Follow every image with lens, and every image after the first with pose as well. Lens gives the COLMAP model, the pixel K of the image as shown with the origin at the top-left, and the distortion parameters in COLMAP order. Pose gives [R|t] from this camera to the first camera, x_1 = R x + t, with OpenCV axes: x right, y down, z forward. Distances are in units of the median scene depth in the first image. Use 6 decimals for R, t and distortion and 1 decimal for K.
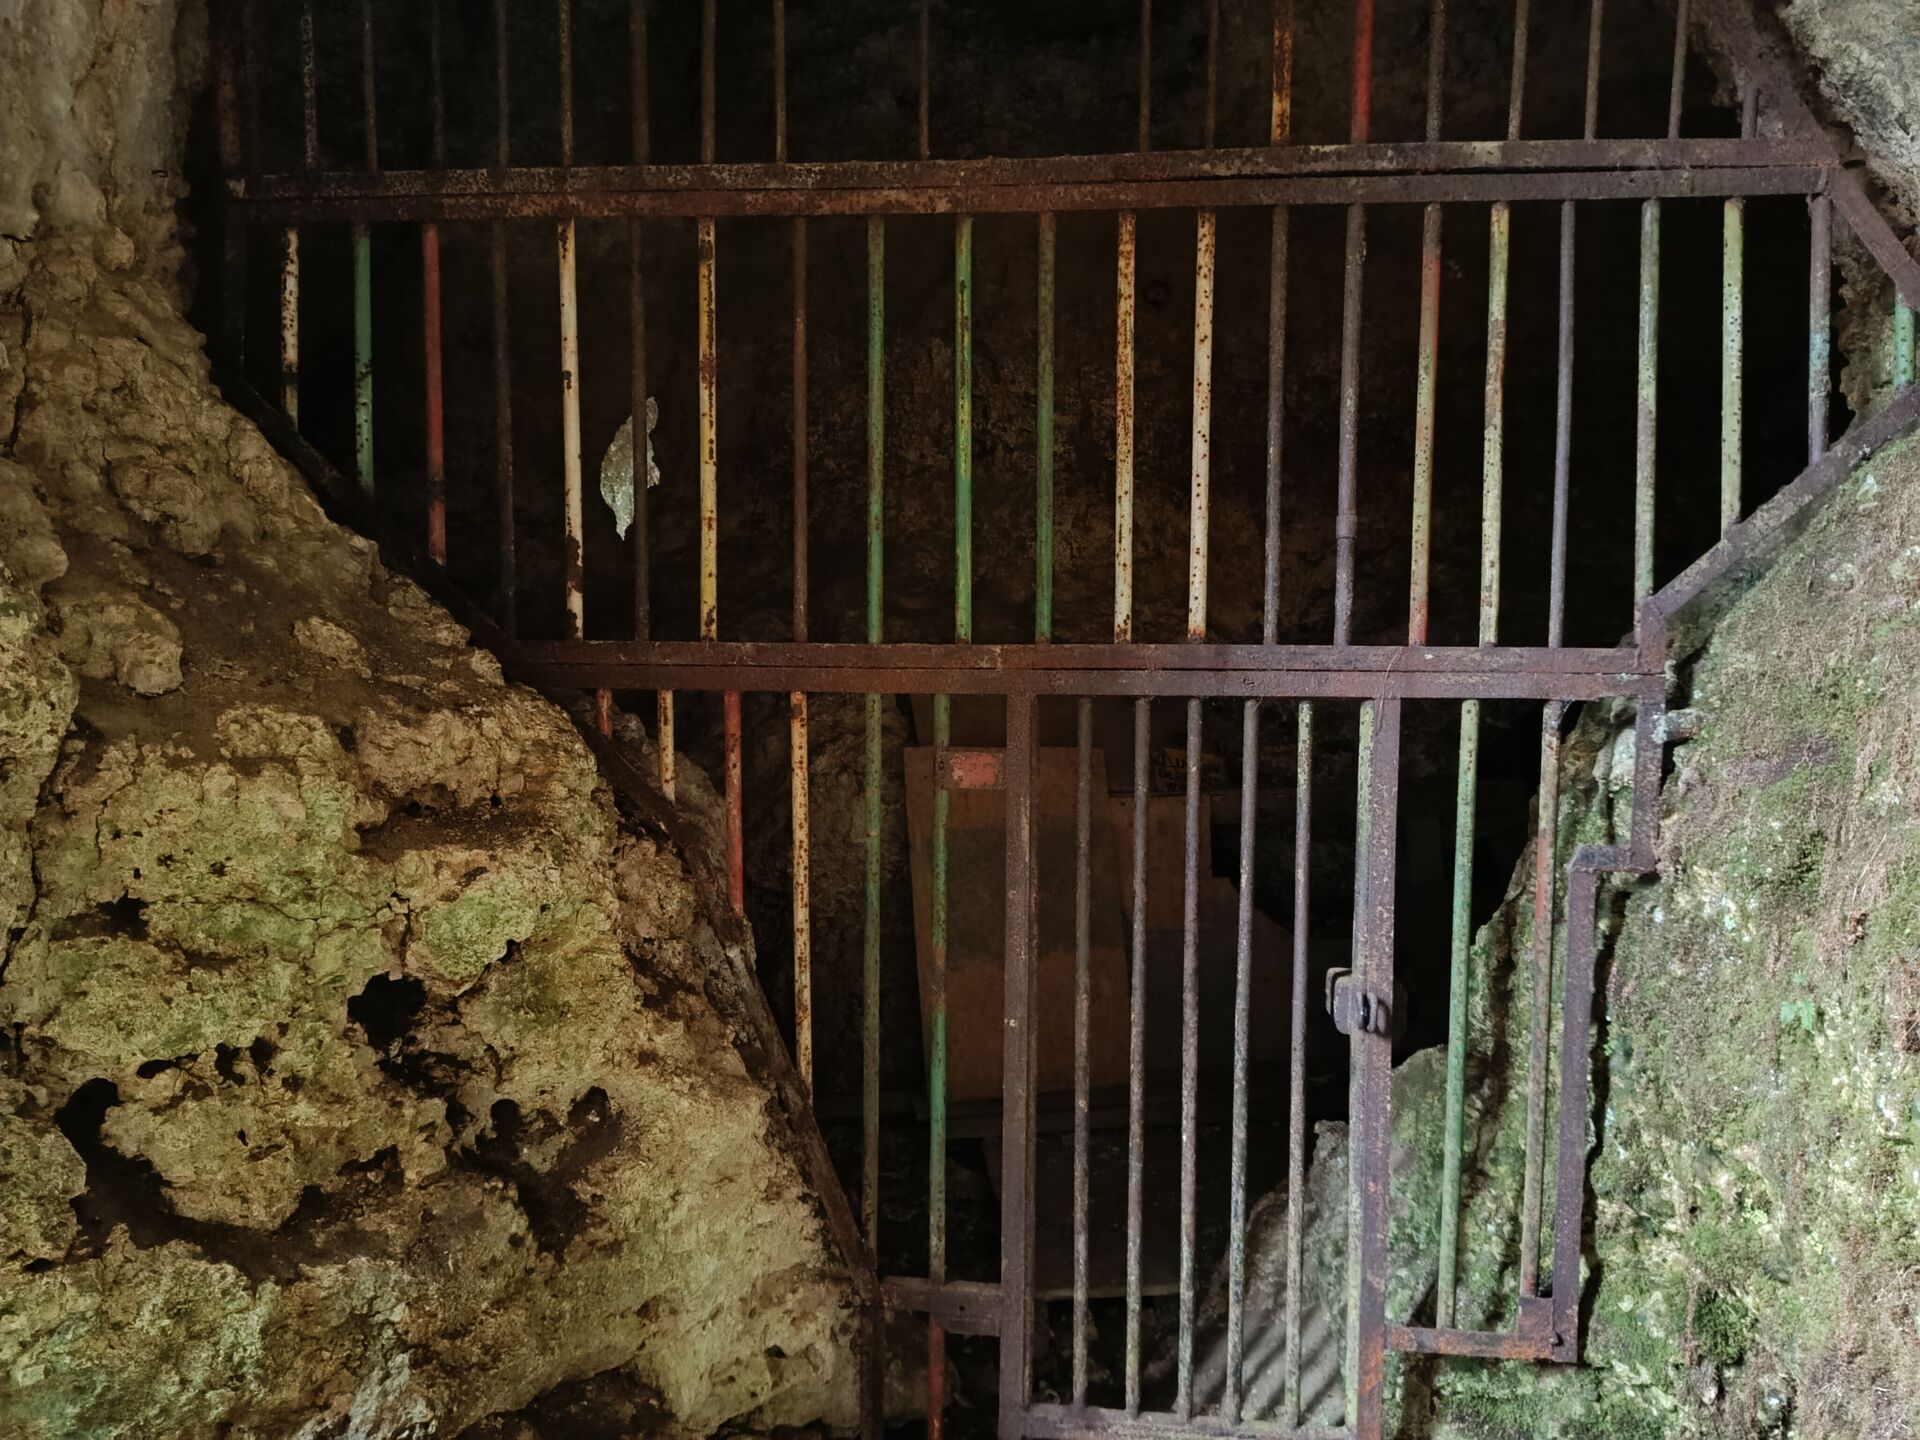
lens RADIAL K [[1342.3, 0, 959.8], [0, 1342.3, 726.6], [0, 0, 1]] dist [0.007782, -0.004644]
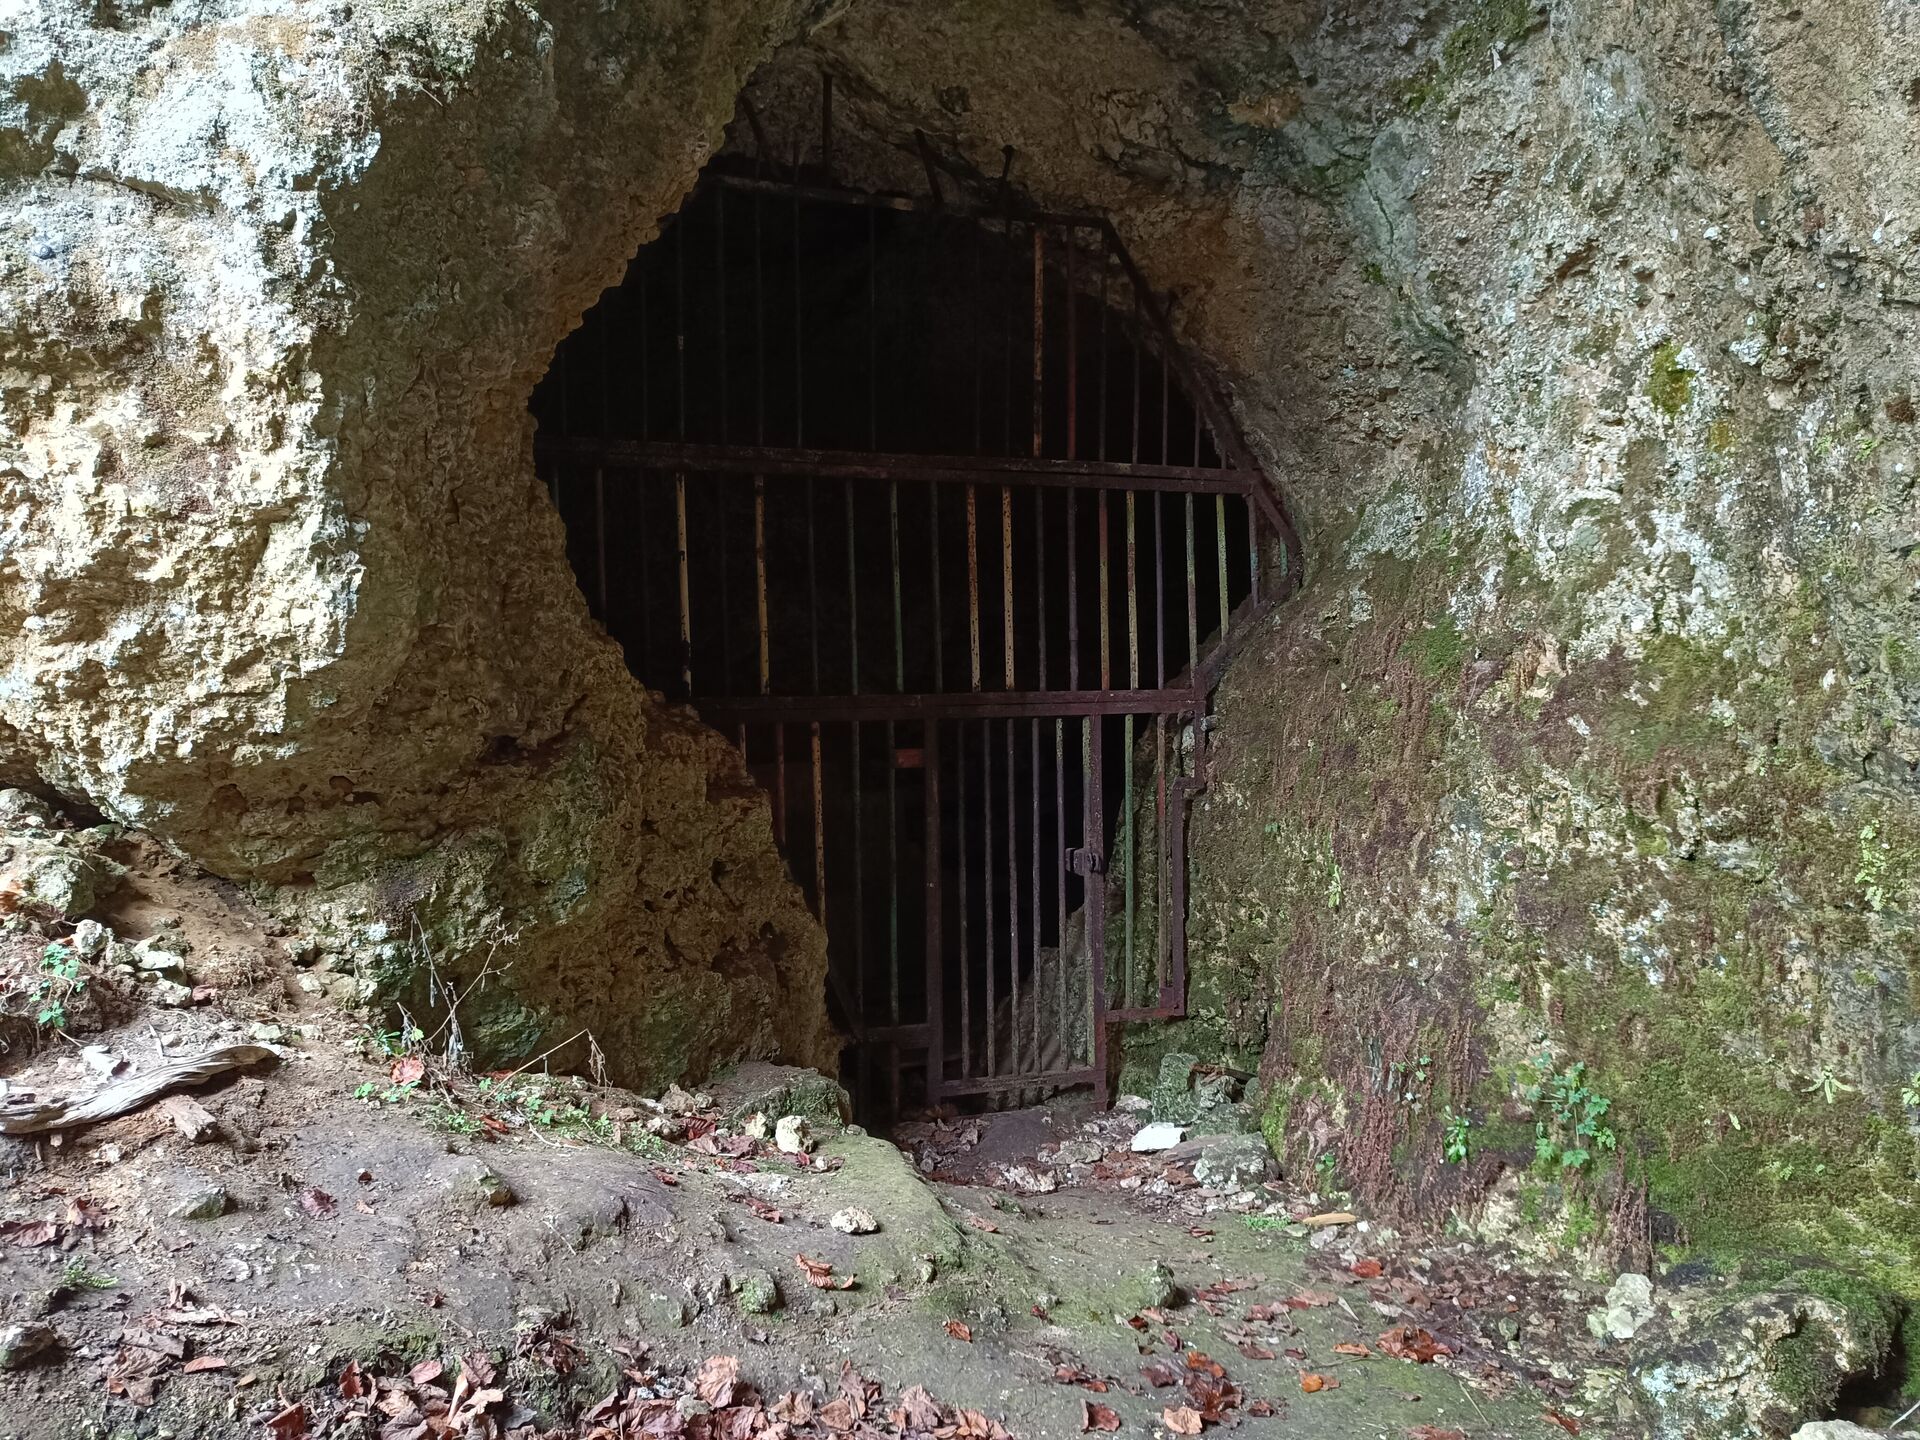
lens RADIAL K [[1342.3, 0, 959.8], [0, 1342.3, 719.1], [0, 0, 1]] dist [0.007782, -0.004644]
pose [[0.915457, -0.032285, 0.401120, -0.739441], [0.046778, 0.998557, -0.026388, 0.032156], [-0.399689, 0.042921, 0.915646, -0.879115]]
